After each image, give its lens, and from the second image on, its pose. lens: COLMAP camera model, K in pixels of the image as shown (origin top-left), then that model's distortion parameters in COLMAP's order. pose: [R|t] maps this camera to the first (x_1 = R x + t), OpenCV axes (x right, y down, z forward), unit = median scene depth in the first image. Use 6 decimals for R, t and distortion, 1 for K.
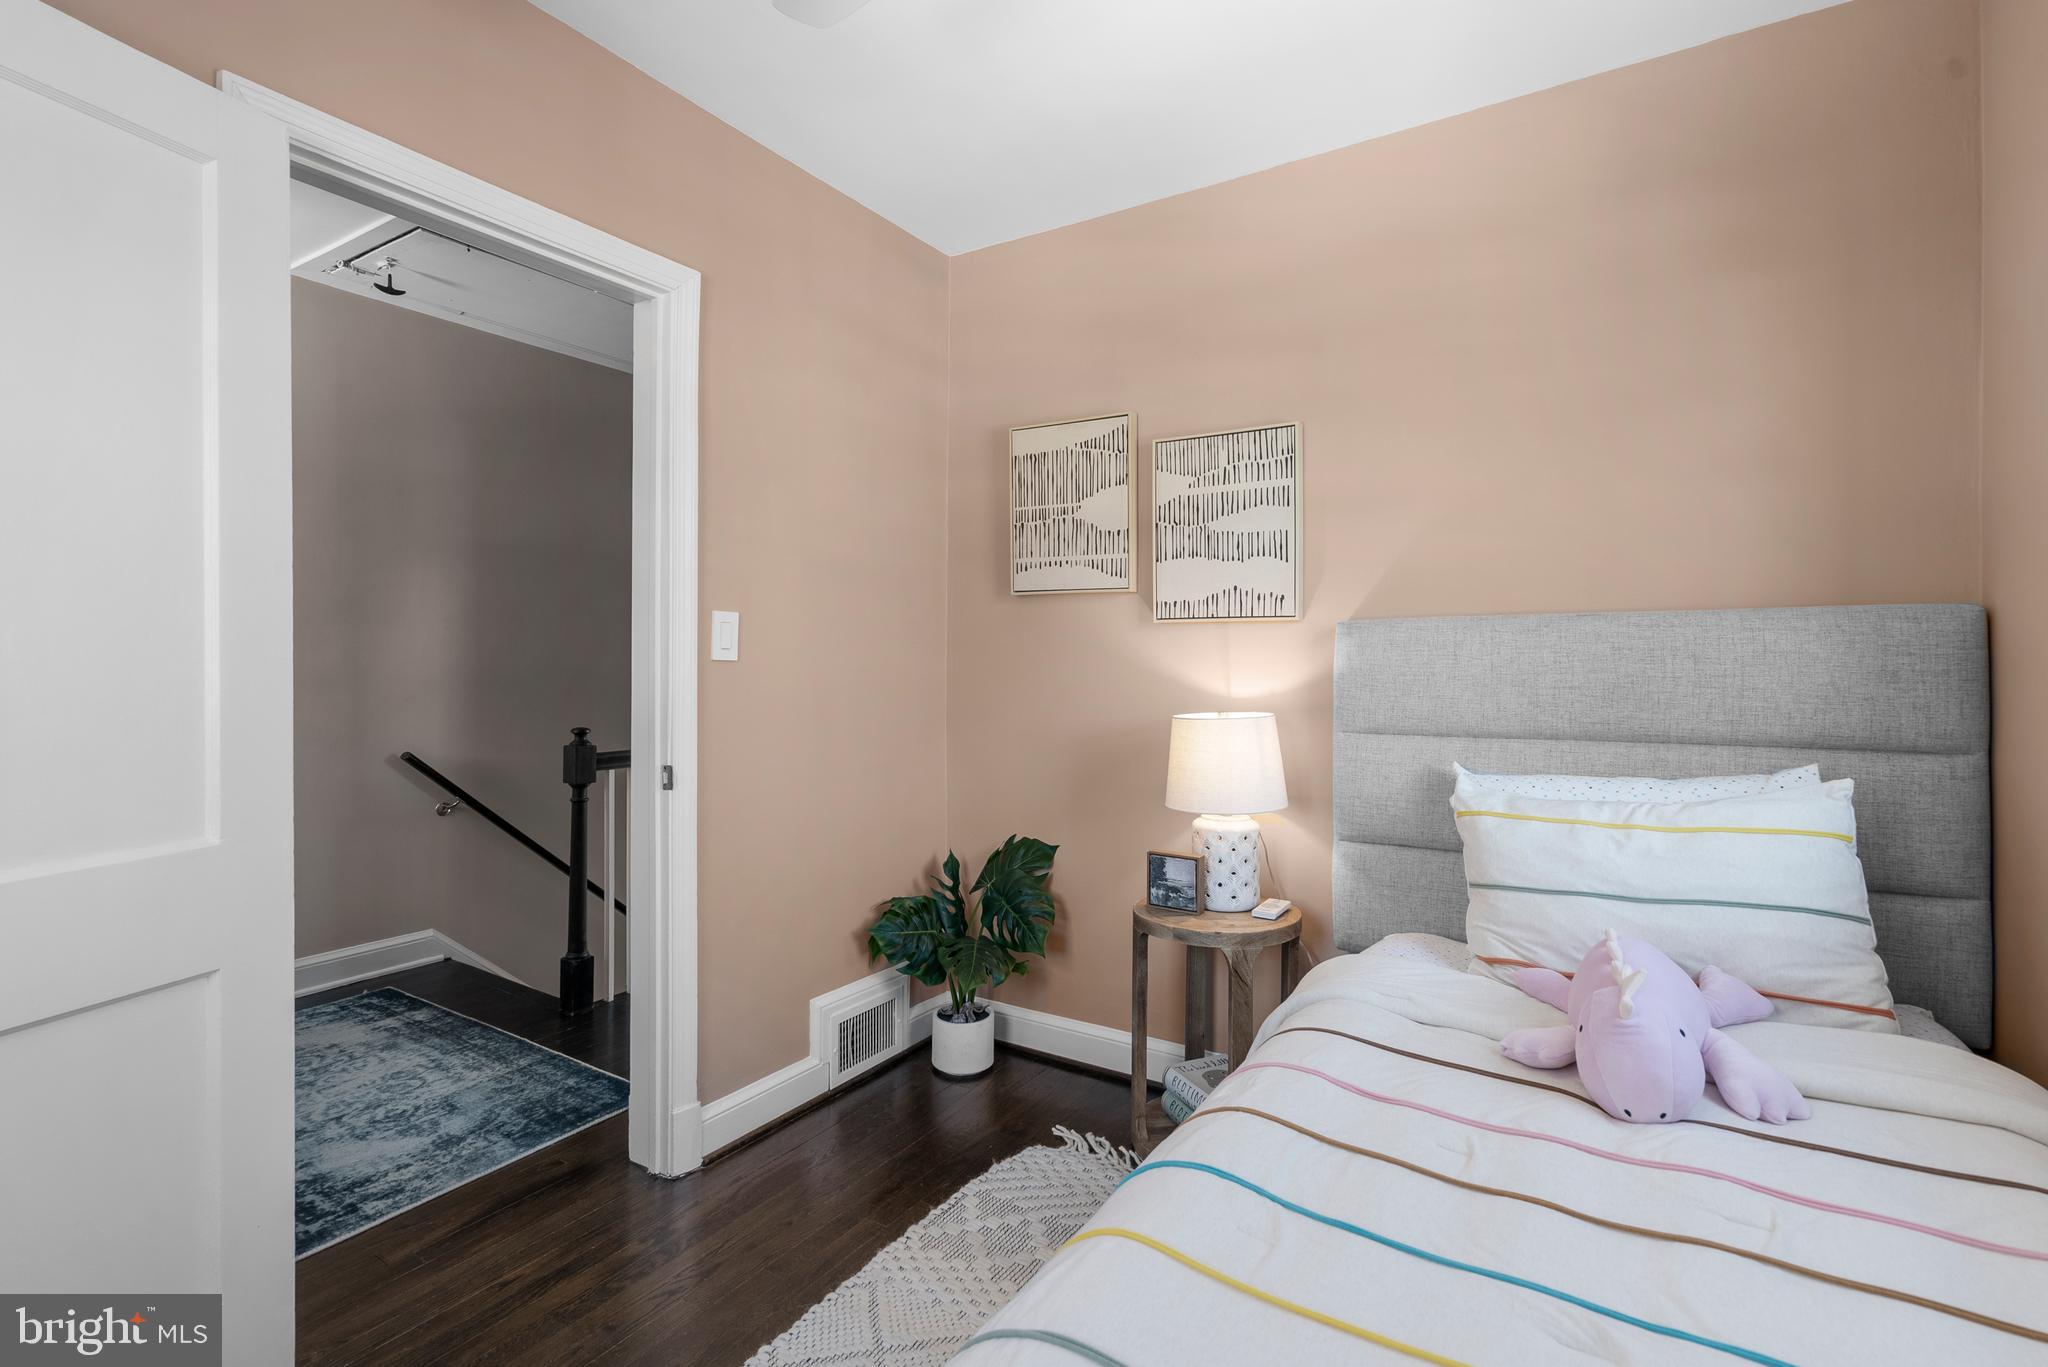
lens RADIAL K [[940.1, 0, 1017.5], [0, 940.1, 652.0], [0, 0, 1]] dist [-0.001539, -0.000897]
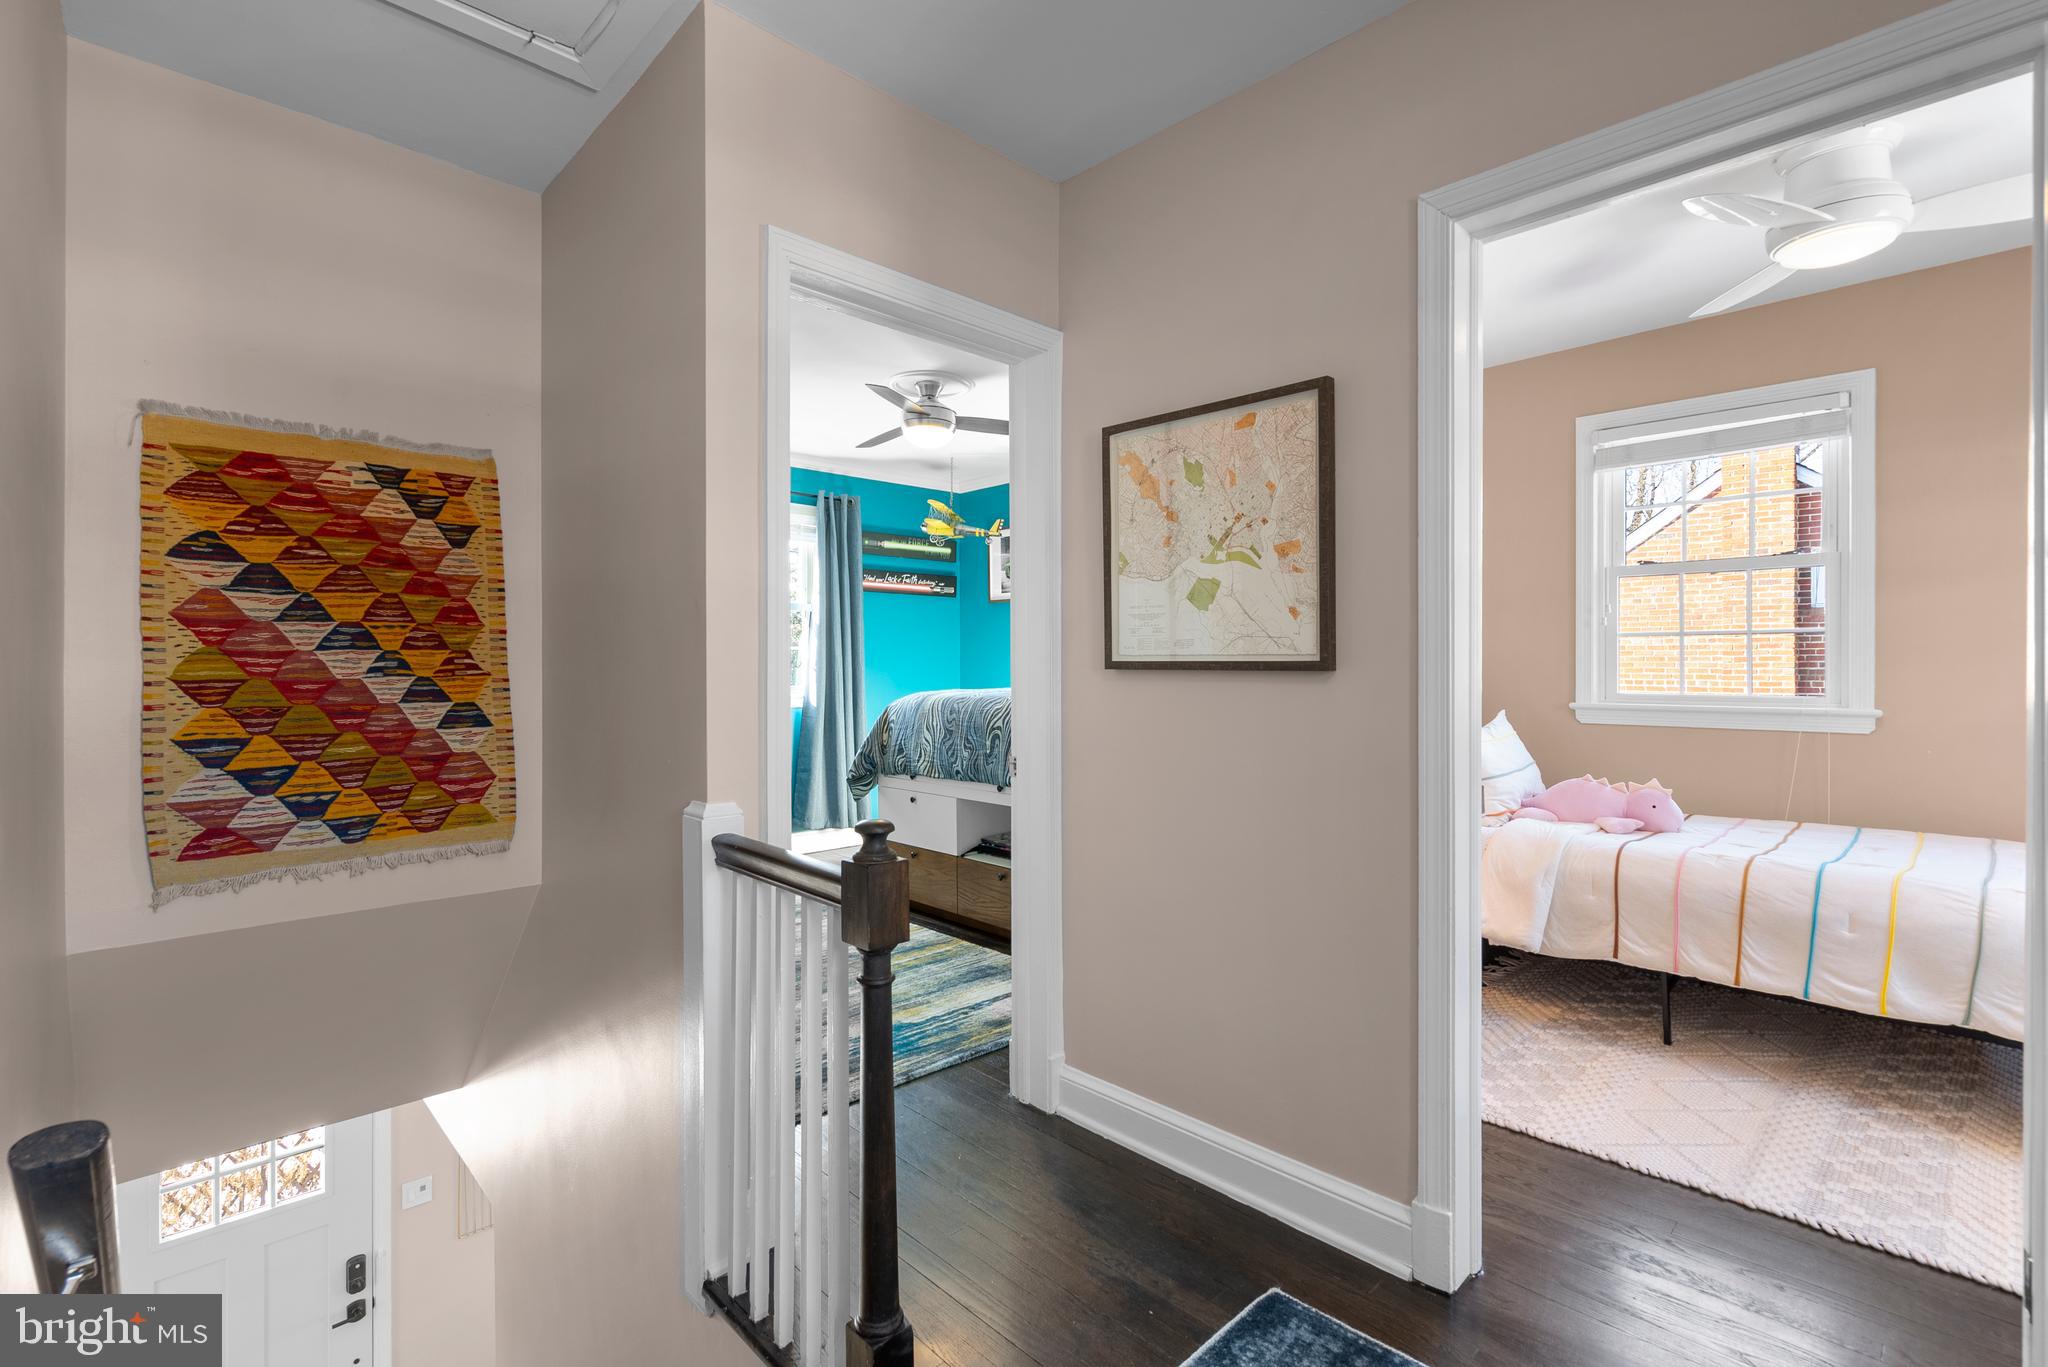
lens RADIAL K [[940.1, 0, 1013.3], [0, 940.1, 668.9], [0, 0, 1]] dist [-0.001539, -0.000897]
pose [[0.237756, -0.004527, 0.971314, -1.180946], [0.006227, 0.999976, 0.003137, 0.008261], [-0.971305, 0.005302, 0.237778, 1.087576]]
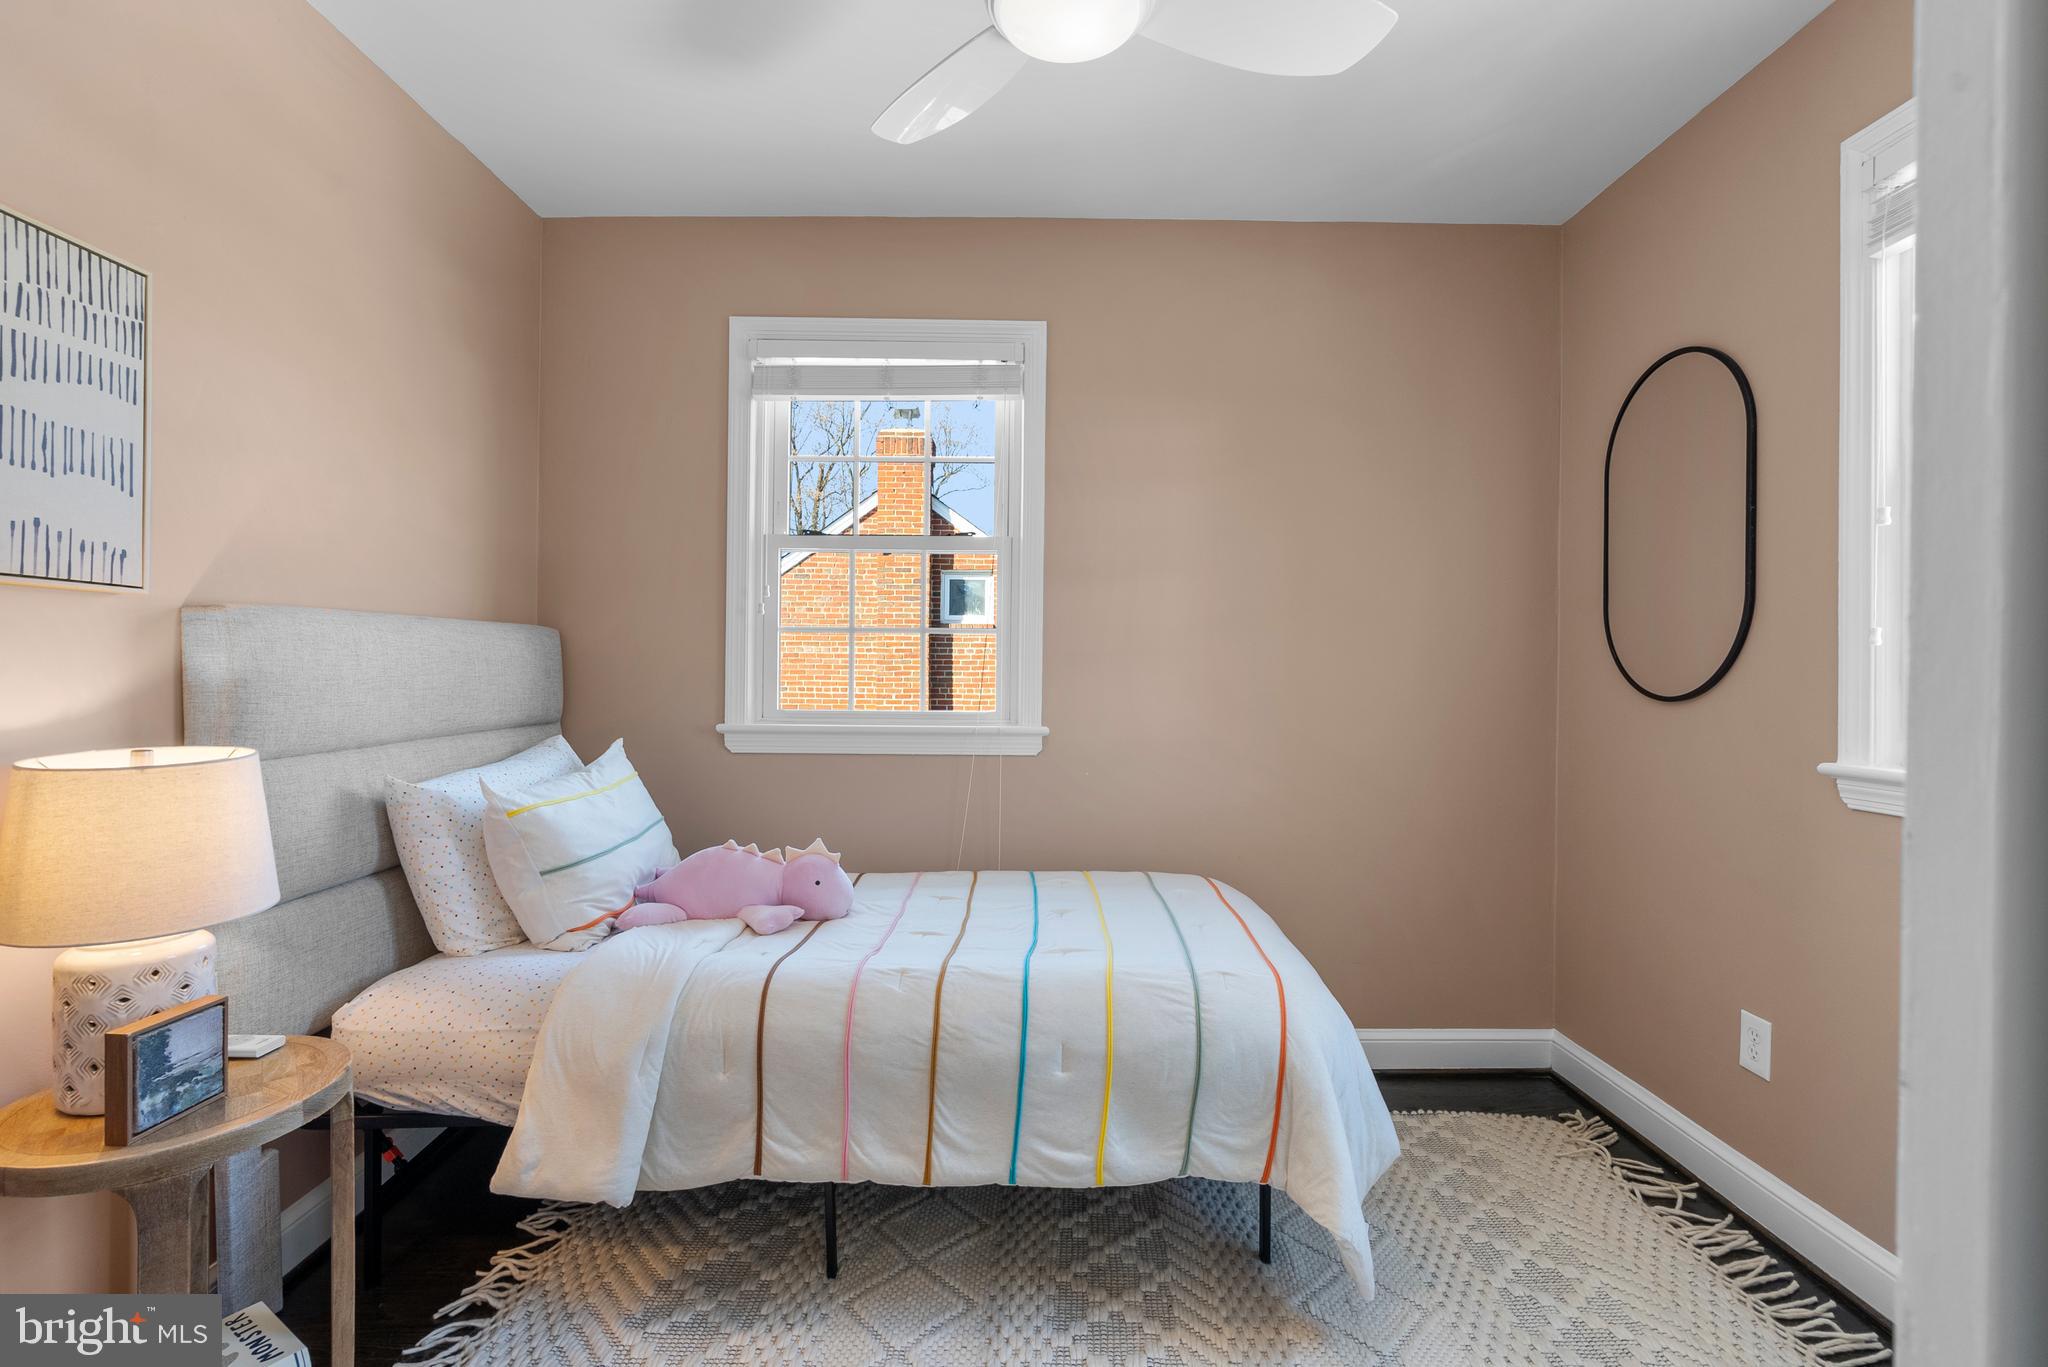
lens RADIAL K [[940.1, 0, 1025.9], [0, 940.1, 680.1], [0, 0, 1]] dist [-0.001539, -0.000897]
pose [[-0.540015, -0.011279, 0.841580, -0.527512], [-0.007050, 0.999936, 0.008878, 0.012645], [-0.841626, -0.001138, -0.540060, 0.838327]]
